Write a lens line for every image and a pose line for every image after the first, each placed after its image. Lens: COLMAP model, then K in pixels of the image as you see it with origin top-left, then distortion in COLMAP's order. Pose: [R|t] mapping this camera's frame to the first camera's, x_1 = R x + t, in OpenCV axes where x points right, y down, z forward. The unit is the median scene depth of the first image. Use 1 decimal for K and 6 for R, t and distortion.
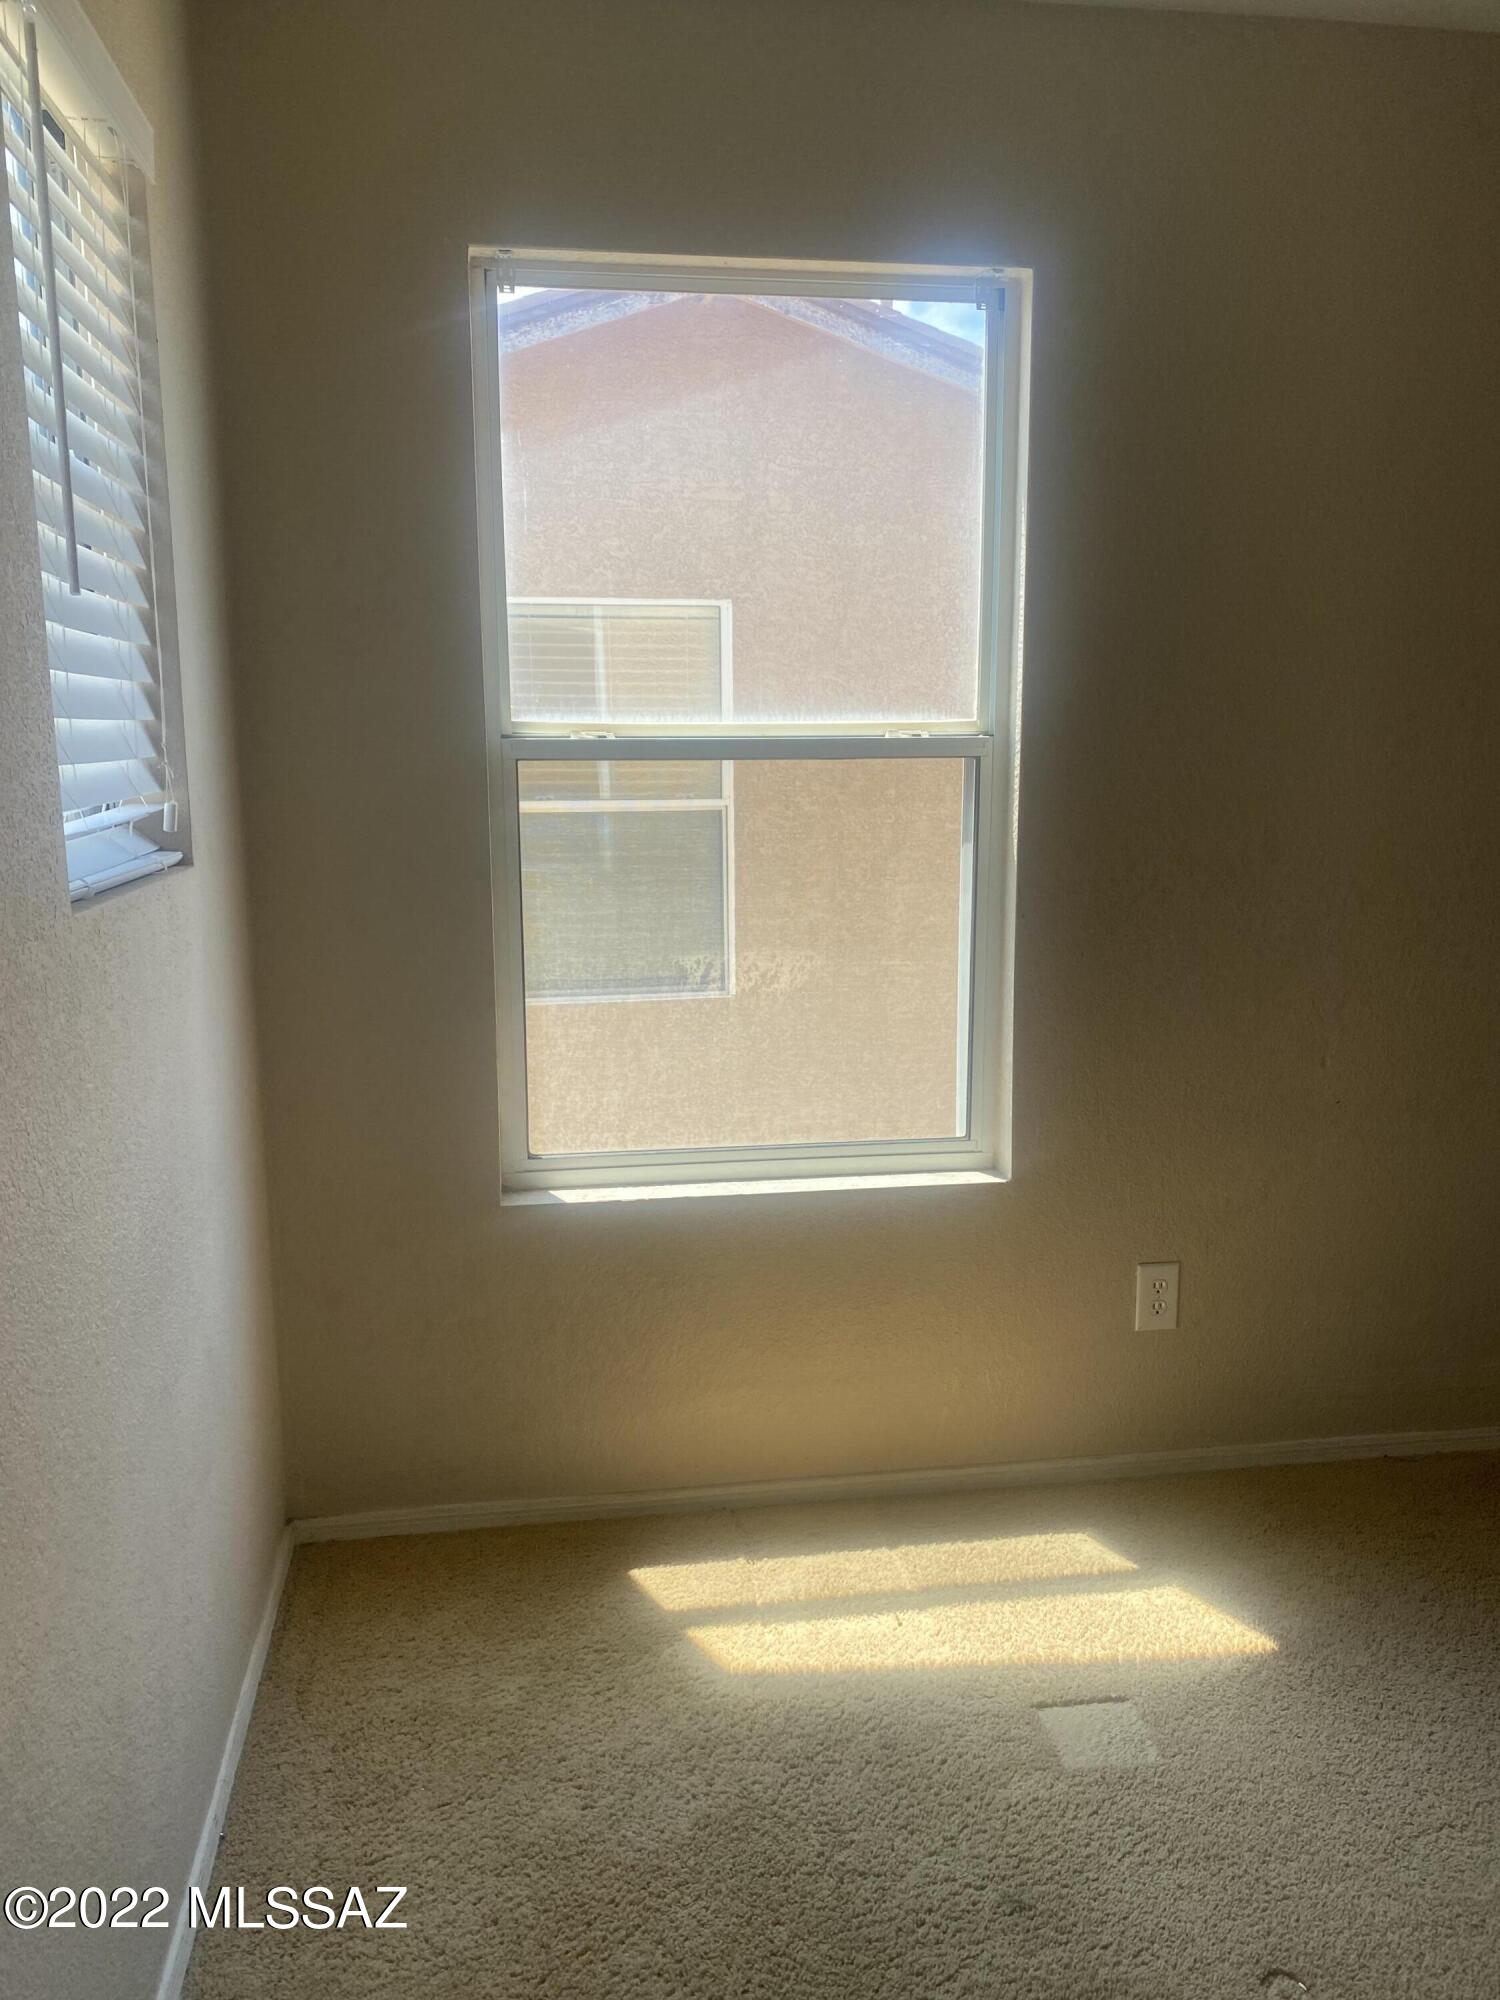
lens RADIAL K [[1538.8, 0, 750.0], [0, 1538.8, 1000.0], [0, 0, 1]] dist [0.015300, -0.004758]
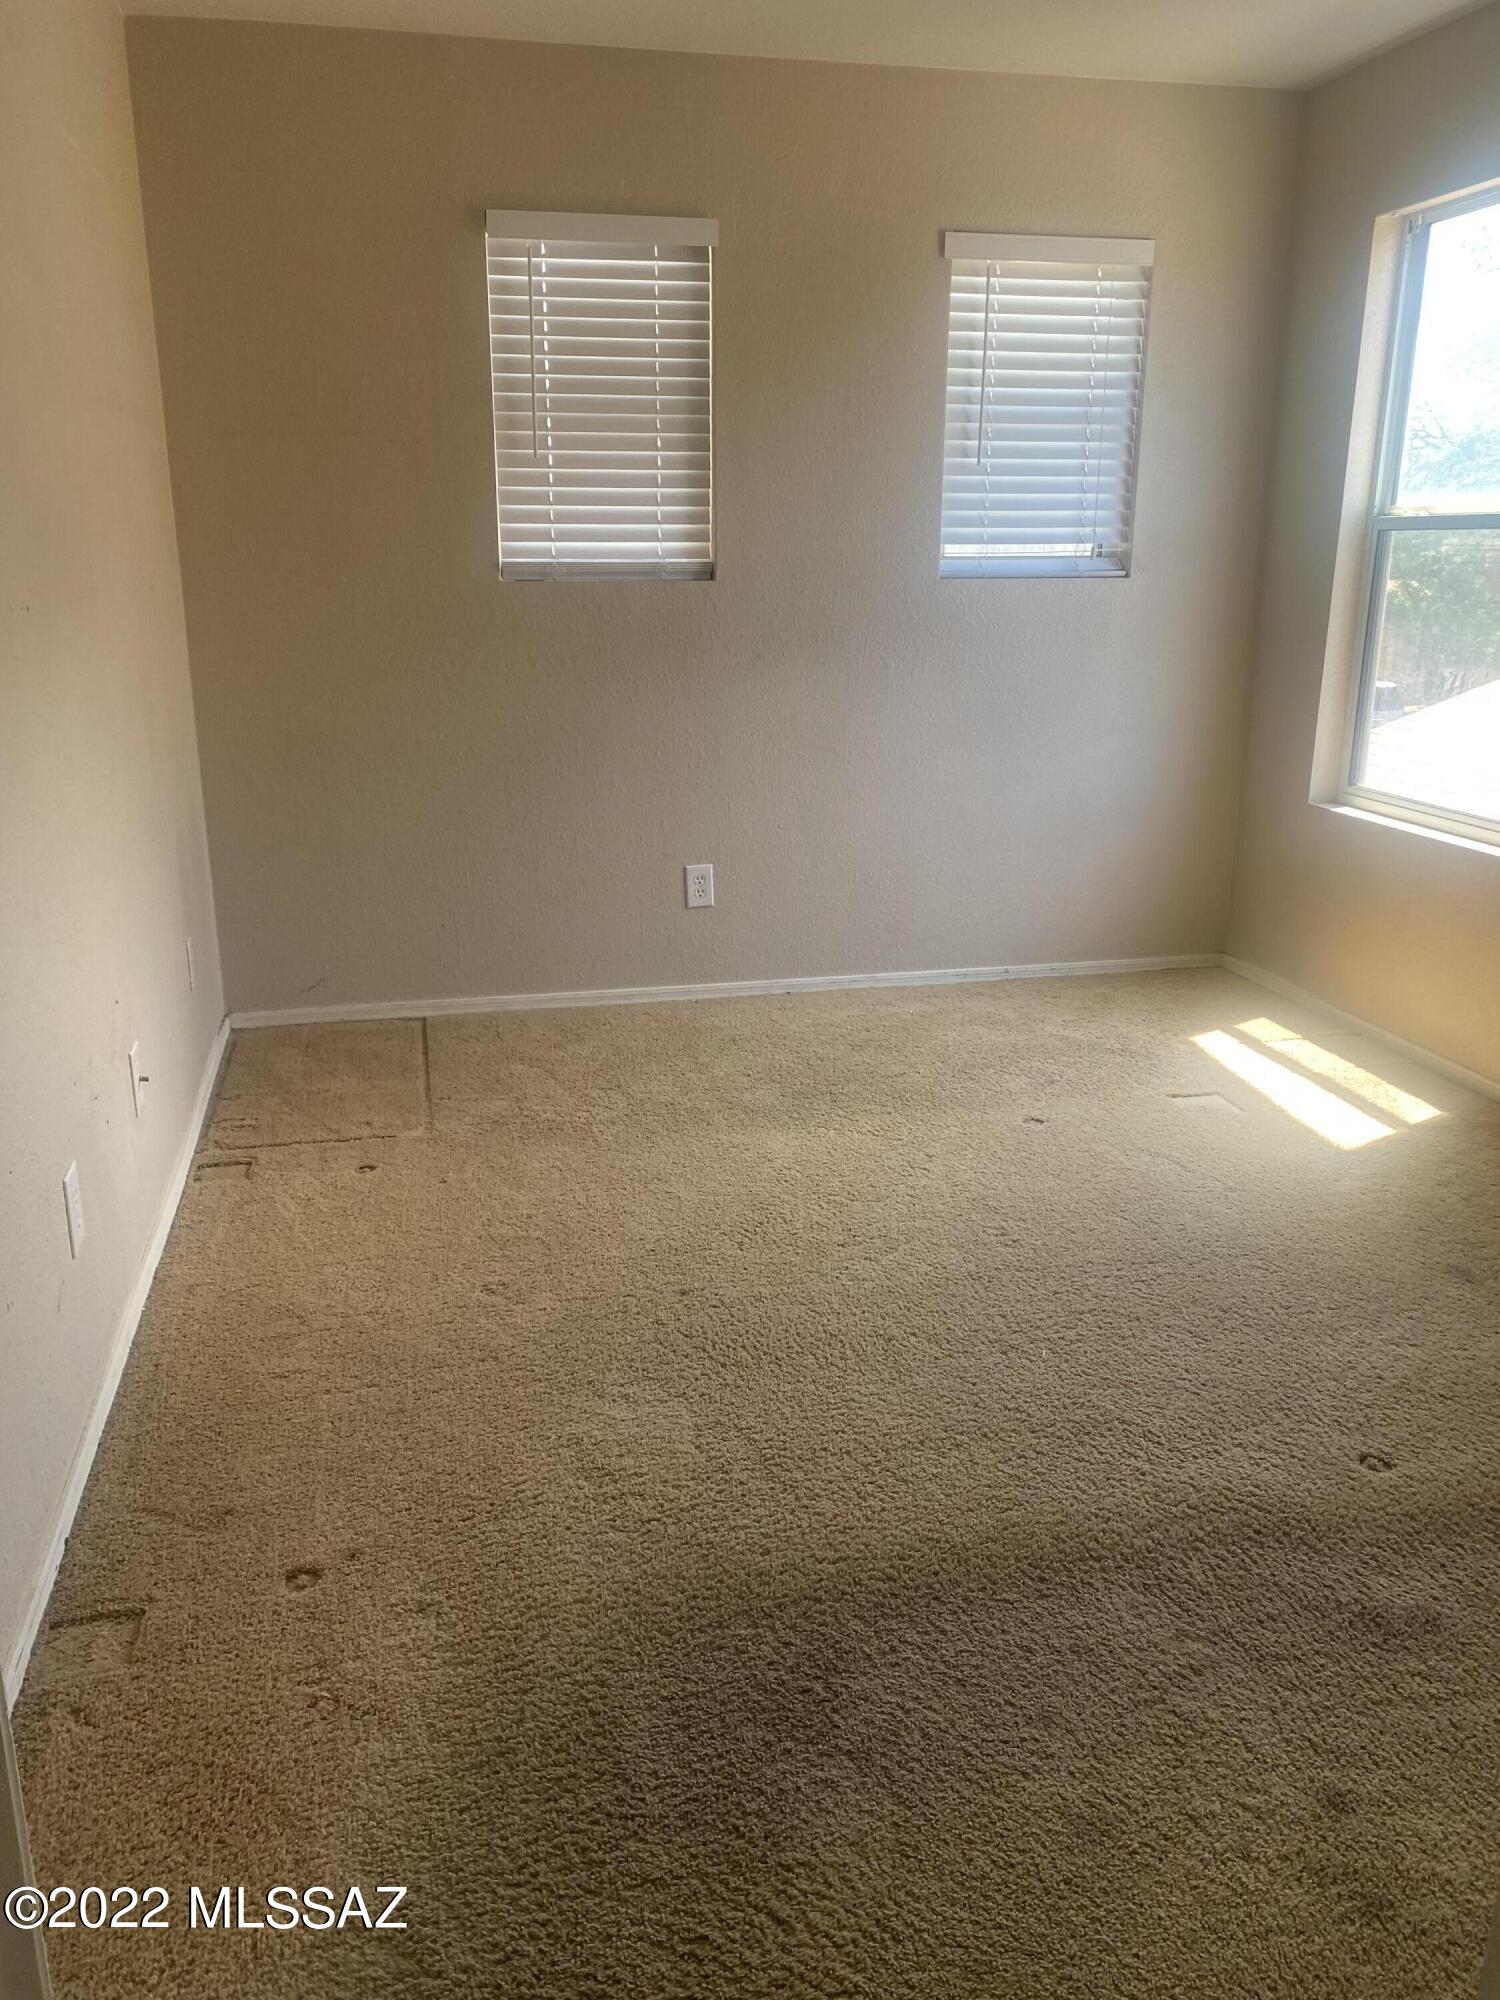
lens RADIAL K [[1538.8, 0, 750.0], [0, 1538.8, 1000.0], [0, 0, 1]] dist [0.015300, -0.004758]
pose [[0.080765, 0.287265, -0.954440, 1.524658], [-0.168048, 0.947785, 0.271042, -0.017065], [0.982465, 0.138501, 0.124822, 0.224829]]
